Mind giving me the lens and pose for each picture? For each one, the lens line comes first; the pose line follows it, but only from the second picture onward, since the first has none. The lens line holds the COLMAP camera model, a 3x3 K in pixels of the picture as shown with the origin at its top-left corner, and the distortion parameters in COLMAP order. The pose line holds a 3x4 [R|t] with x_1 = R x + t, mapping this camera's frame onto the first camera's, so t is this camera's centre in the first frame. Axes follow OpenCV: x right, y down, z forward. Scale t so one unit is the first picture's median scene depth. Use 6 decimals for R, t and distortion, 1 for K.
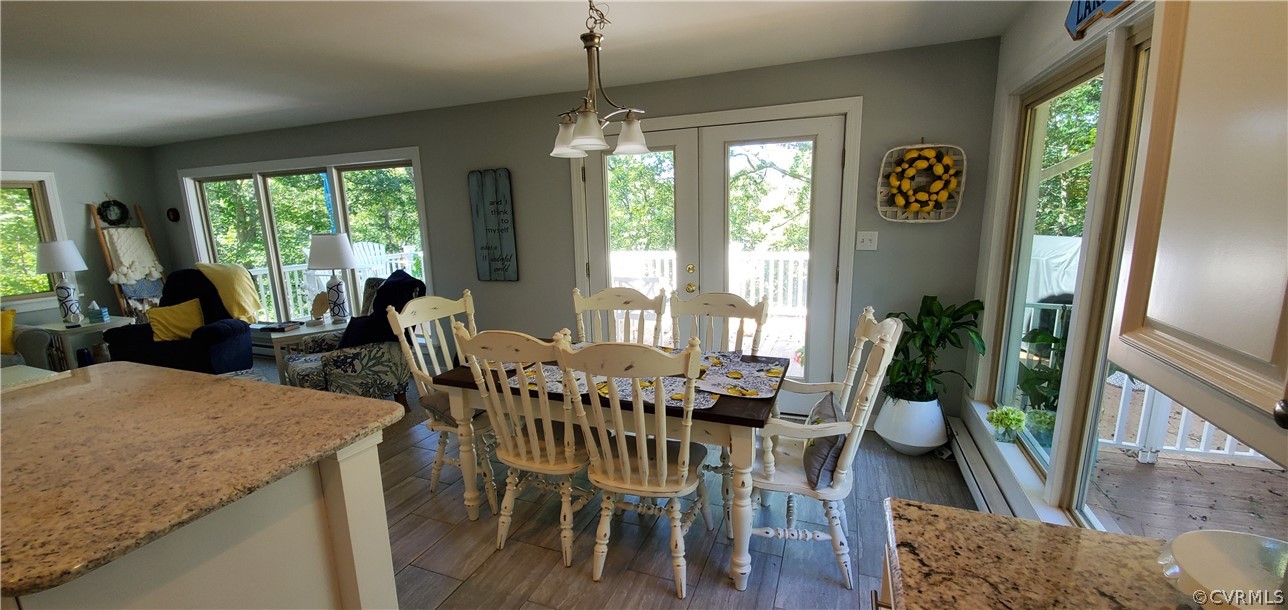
lens RADIAL K [[508.8, 0, 646.2], [0, 508.8, 319.5], [0, 0, 1]] dist [-0.007989, -0.009736]
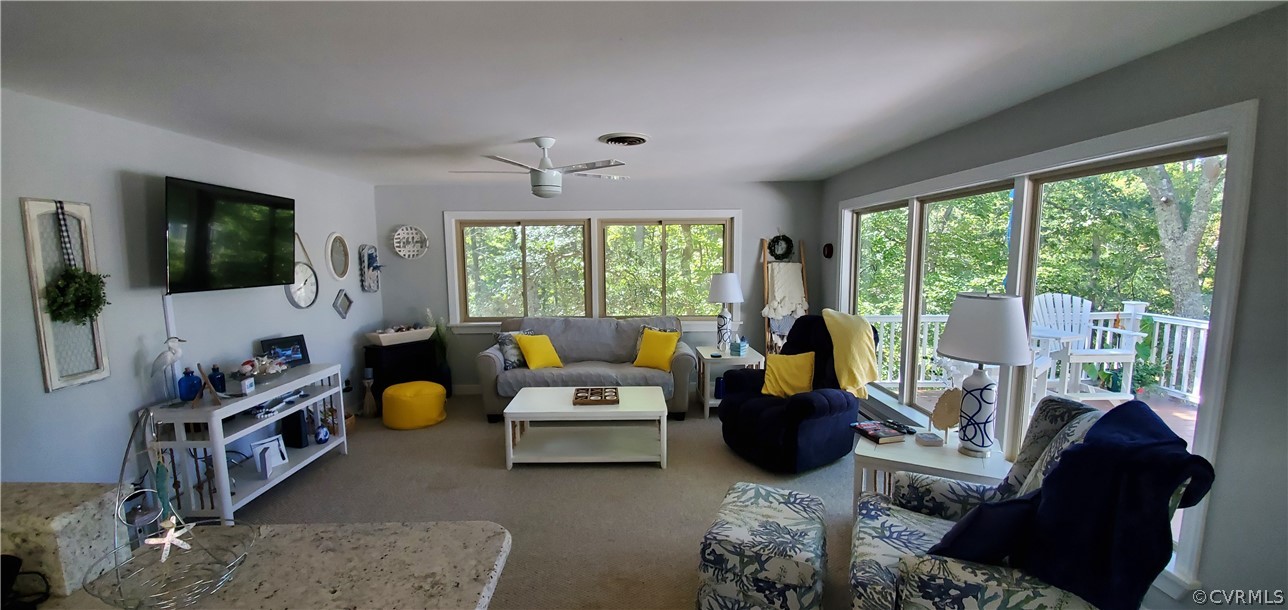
lens RADIAL K [[508.8, 0, 634.2], [0, 508.8, 313.5], [0, 0, 1]] dist [-0.007989, -0.009736]
pose [[0.361984, 0.126143, -0.923610, -0.285187], [-0.190272, 0.979941, 0.059264, -0.121700], [0.912559, 0.154284, 0.378725, 0.494789]]
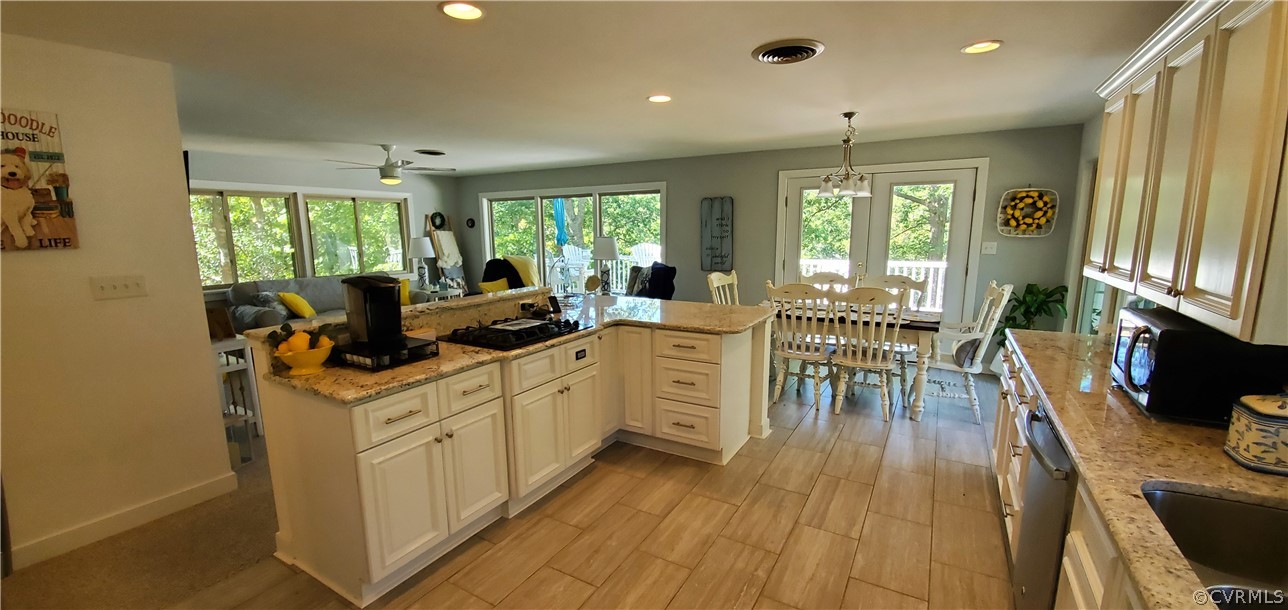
lens RADIAL K [[508.8, 0, 636.8], [0, 508.8, 321.4], [0, 0, 1]] dist [-0.007989, -0.009736]
pose [[0.984953, 0.046160, -0.166546, -0.291846], [-0.049745, 0.998610, -0.017416, 0.121967], [0.165511, 0.025439, 0.985880, -0.568513]]
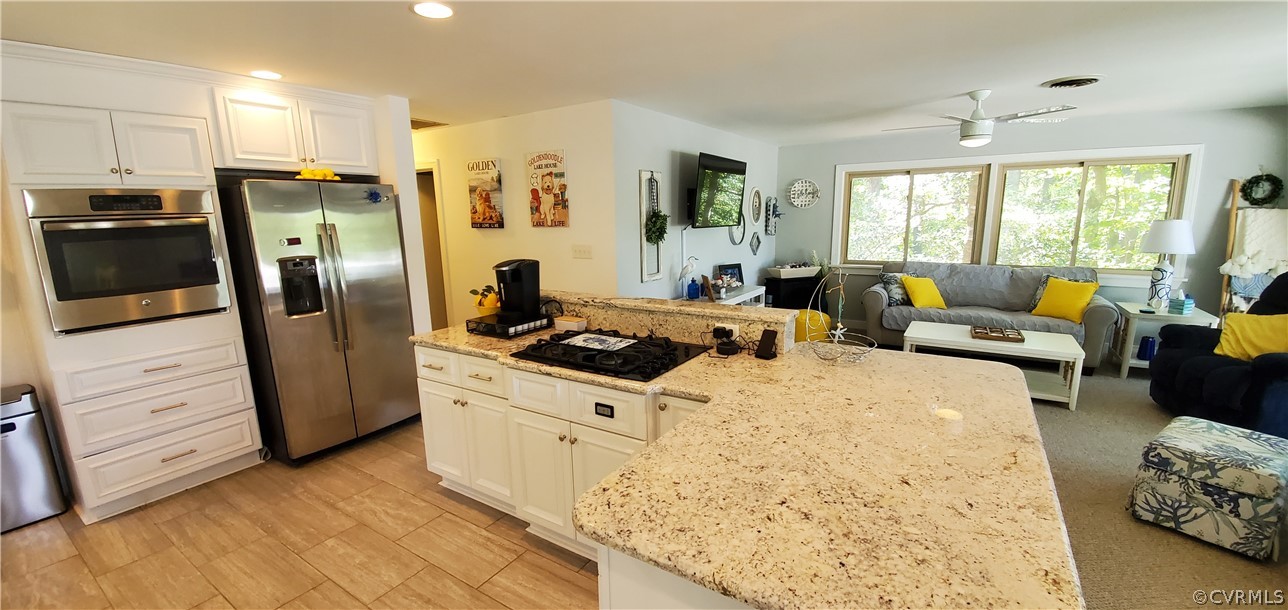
lens RADIAL K [[508.8, 0, 631.2], [0, 508.8, 315.2], [0, 0, 1]] dist [-0.007989, -0.009736]
pose [[-0.229976, 0.216404, -0.948831, -0.039349], [-0.171307, 0.950739, 0.258360, -0.066605], [0.958000, 0.221958, -0.181576, 0.275223]]
